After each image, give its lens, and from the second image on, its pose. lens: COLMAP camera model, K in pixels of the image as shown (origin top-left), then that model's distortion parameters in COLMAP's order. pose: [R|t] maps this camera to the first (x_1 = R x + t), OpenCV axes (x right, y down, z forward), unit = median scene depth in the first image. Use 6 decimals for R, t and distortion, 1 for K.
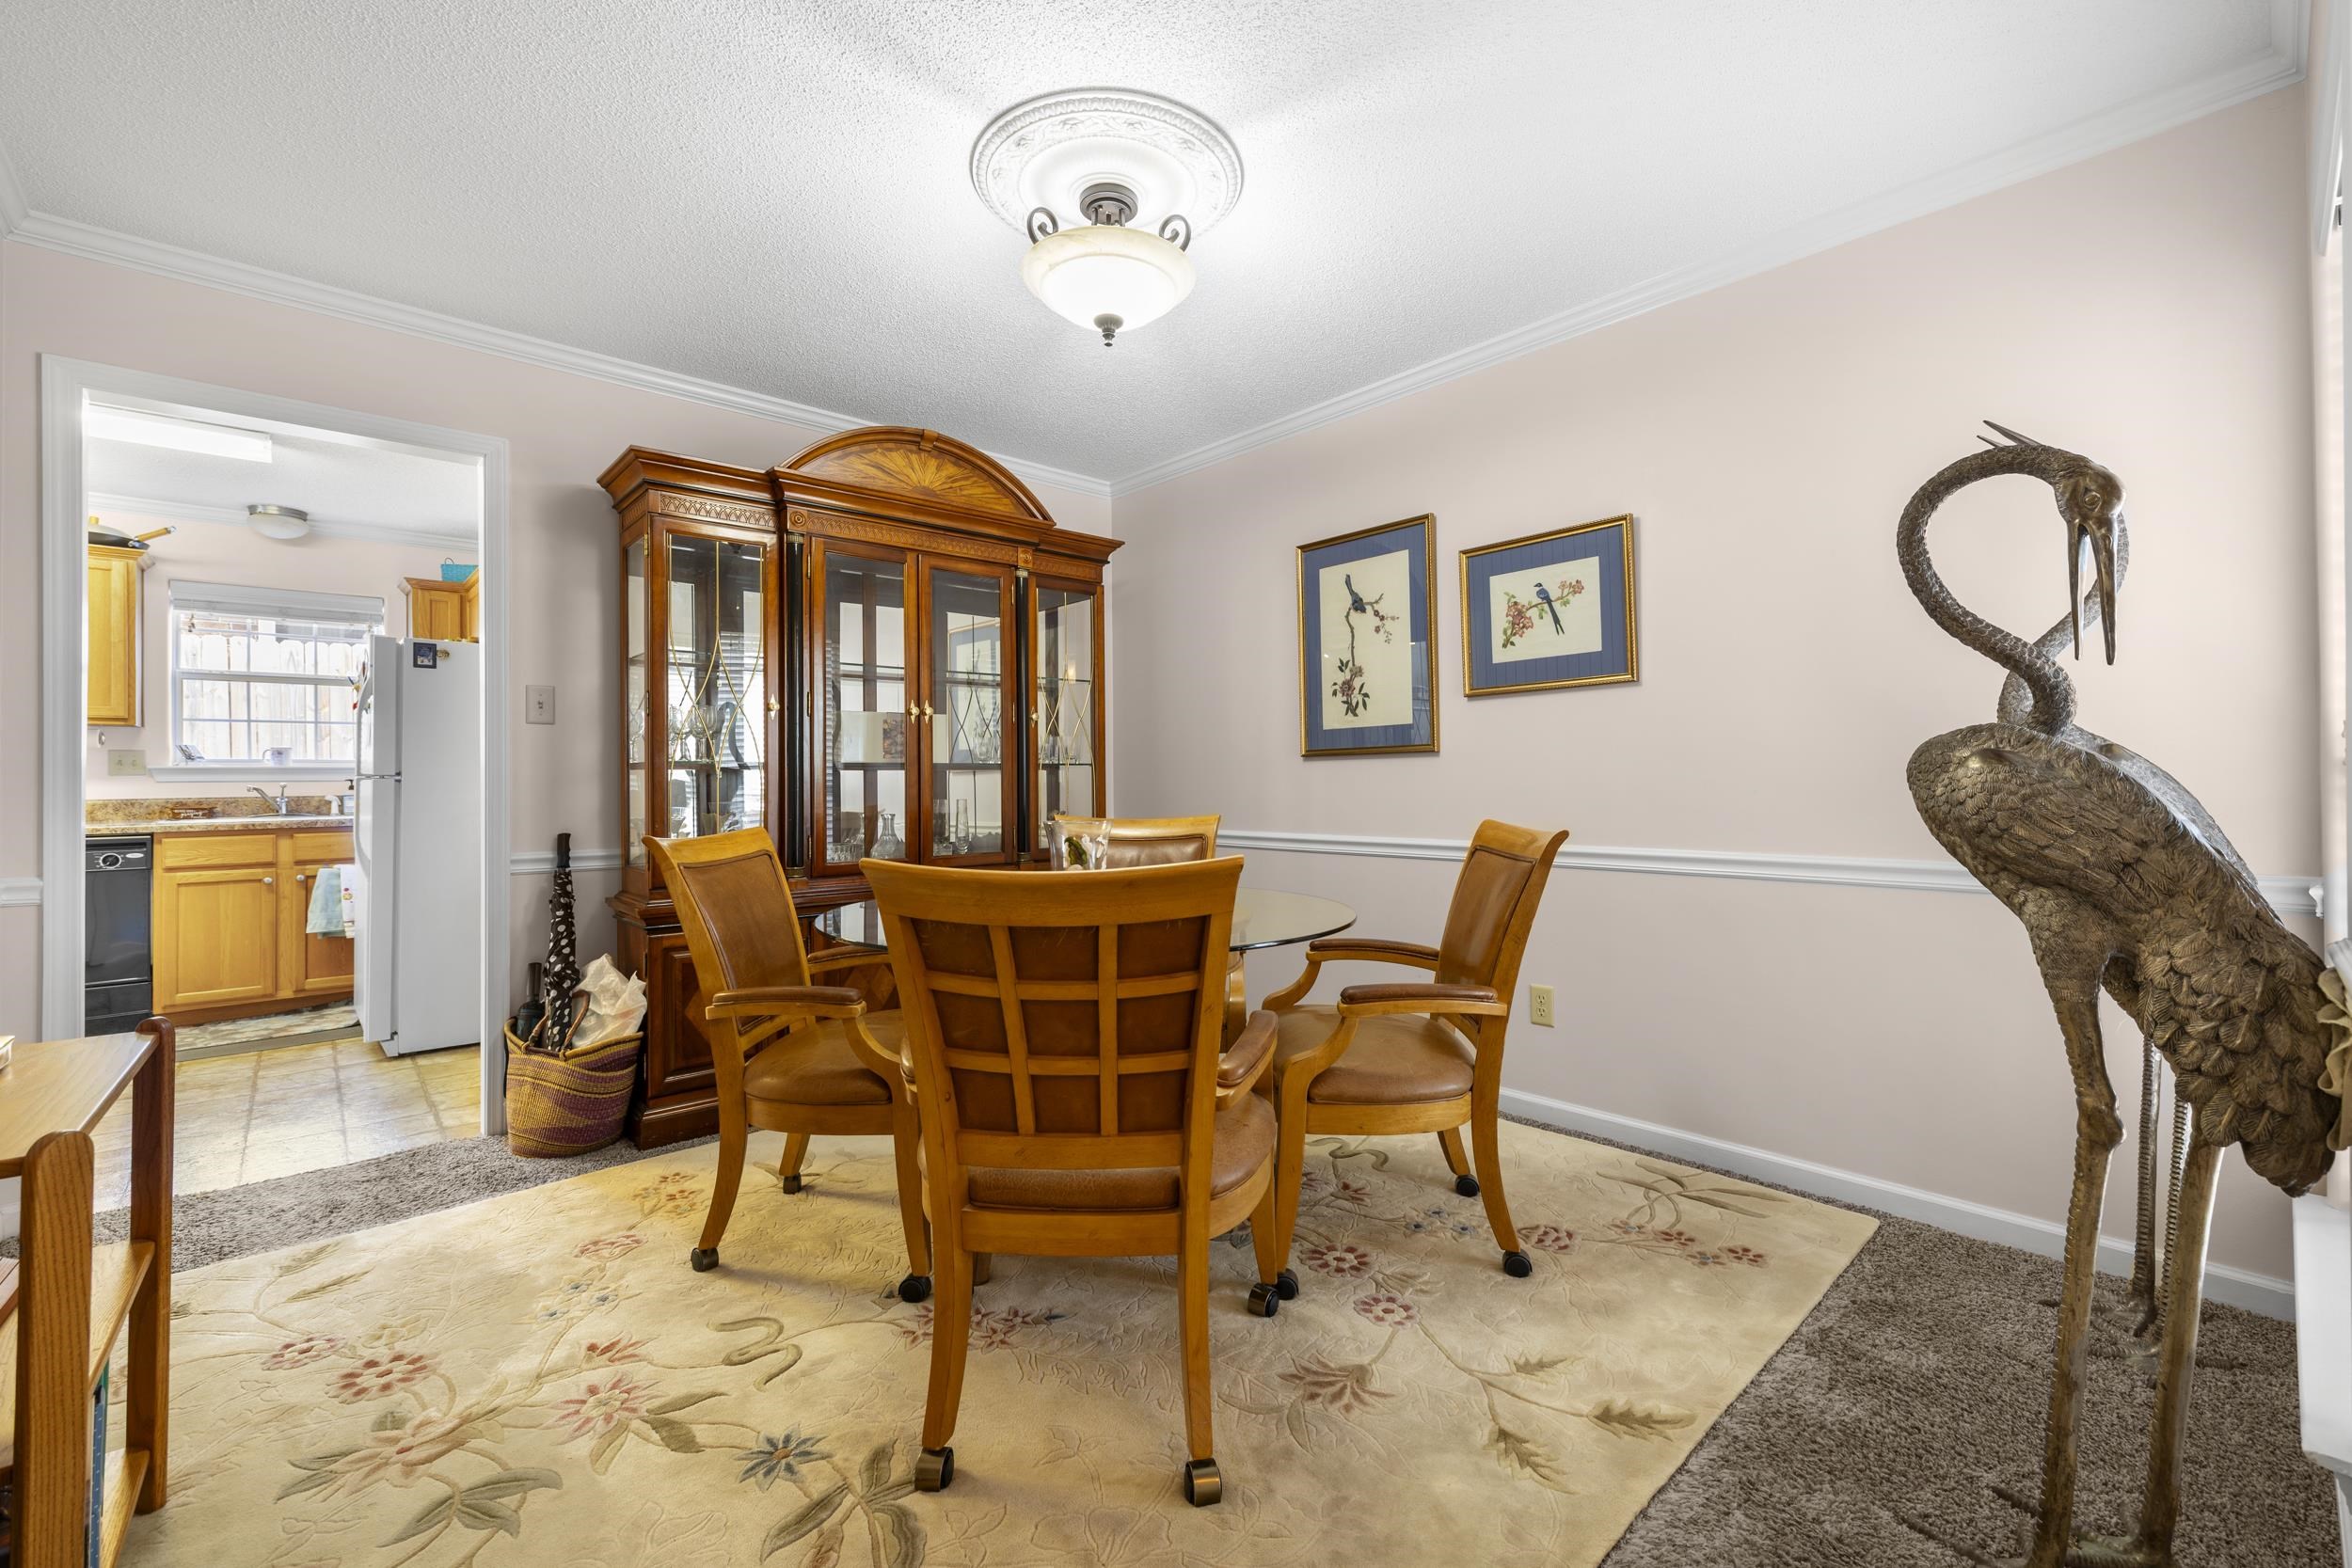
lens RADIAL K [[985.3, 0, 1176.6], [0, 985.3, 776.8], [0, 0, 1]] dist [-0.000043, 0.000146]
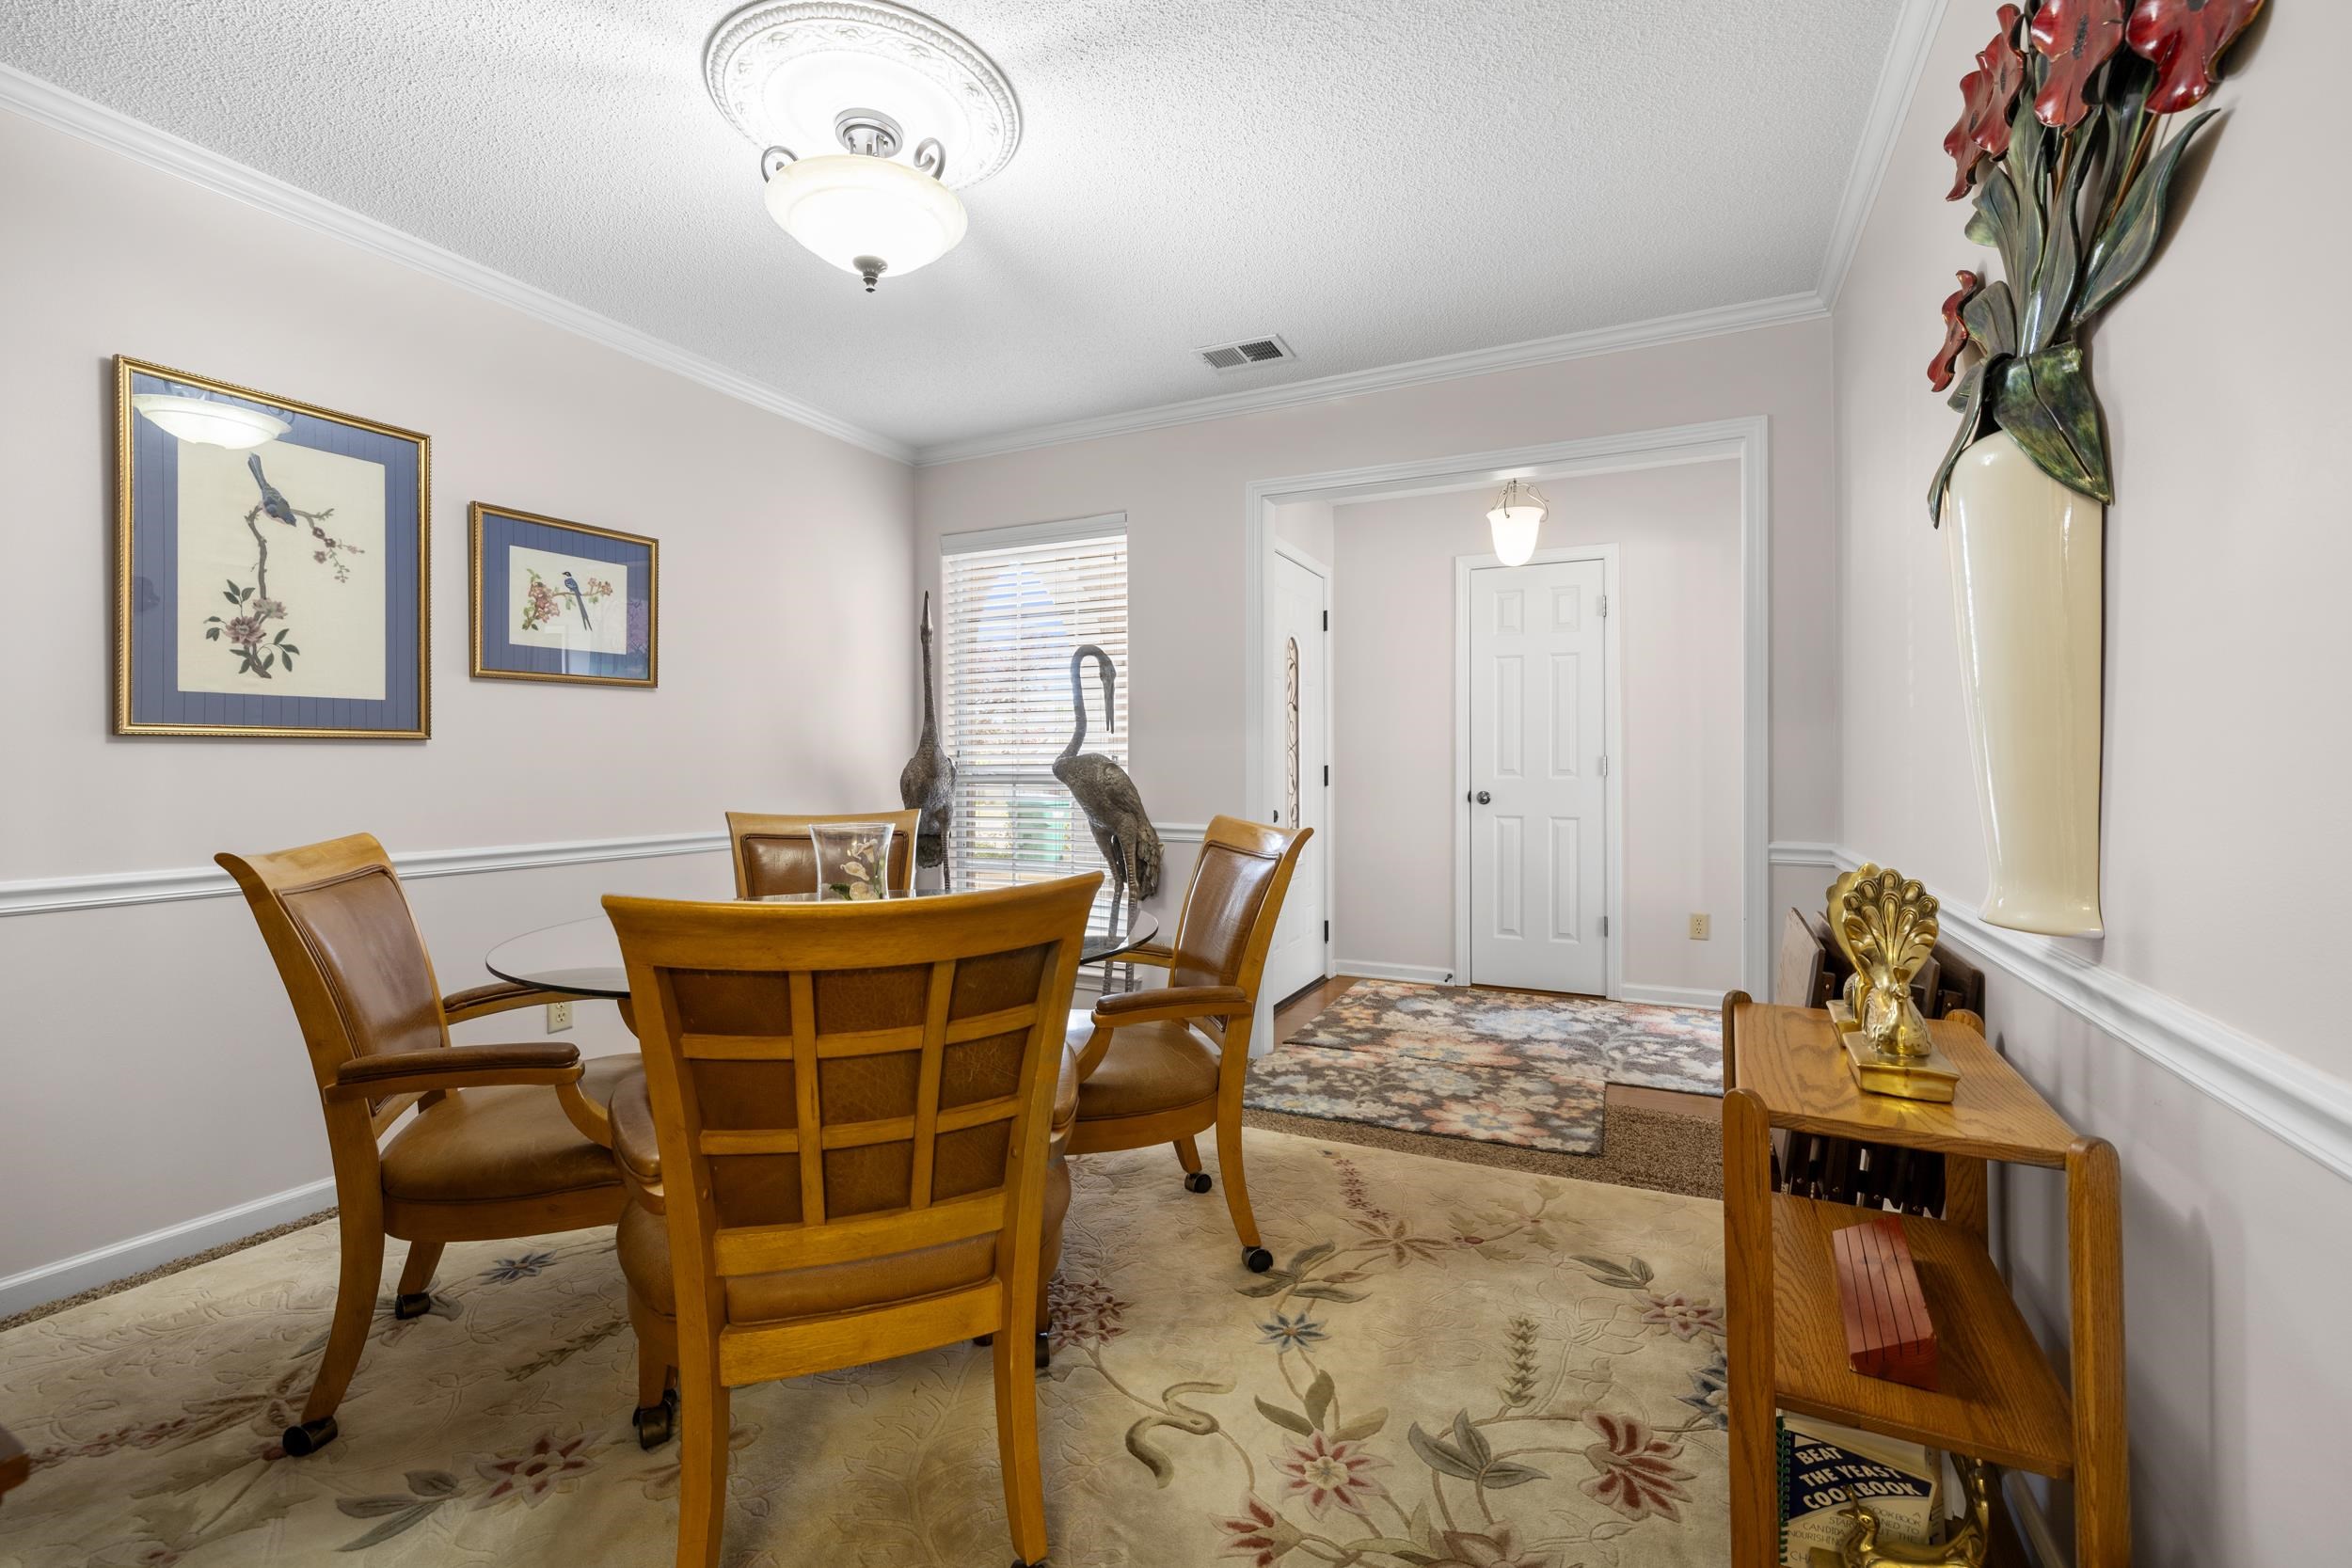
lens RADIAL K [[990.3, 0, 1178.0], [0, 990.3, 765.3], [0, 0, 1]] dist [-0.000258, 0.000190]
pose [[-0.369205, 0.009068, 0.929304, -0.767788], [-0.001293, 0.999946, -0.010271, 0.002428], [-0.929347, -0.004994, -0.369174, 0.816363]]
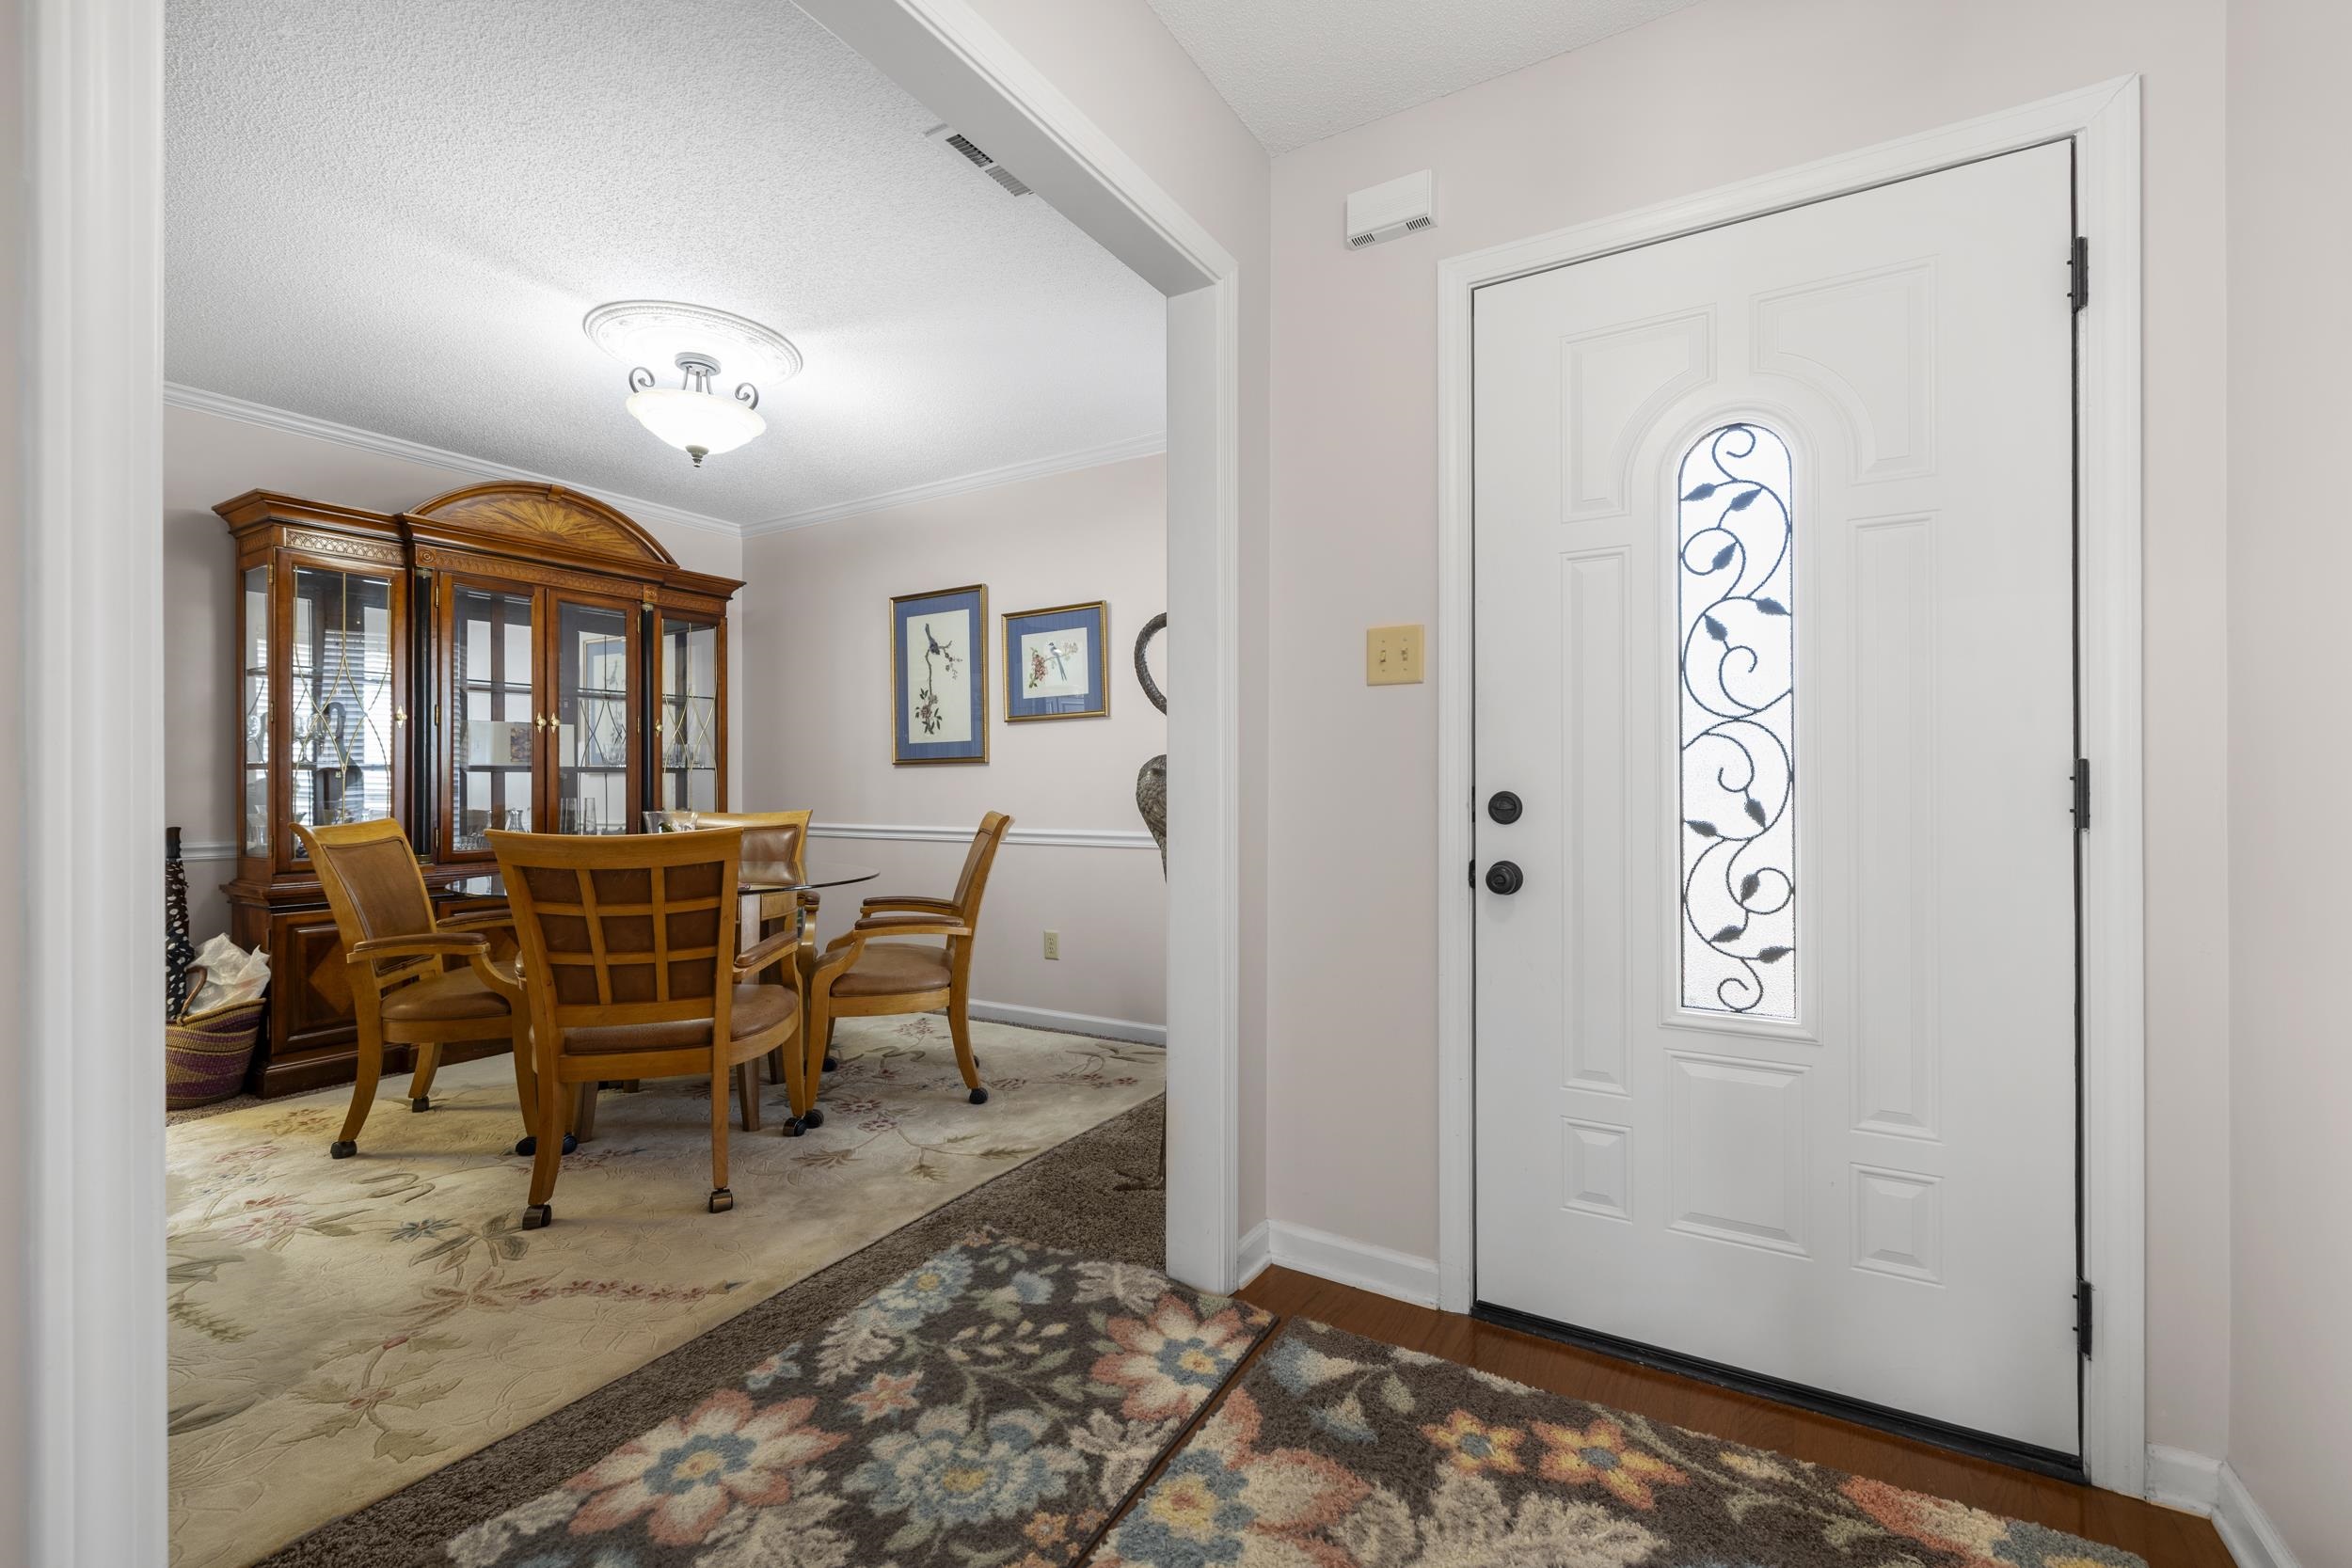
lens RADIAL K [[989.7, 0, 1178.4], [0, 989.7, 782.8], [0, 0, 1]] dist [0.000392, 0.000541]
pose [[0.956291, 0.006221, 0.292351, 0.133044], [-0.006704, 0.999977, 0.000652, -0.000074], [-0.292340, -0.002584, 0.956311, -0.403357]]
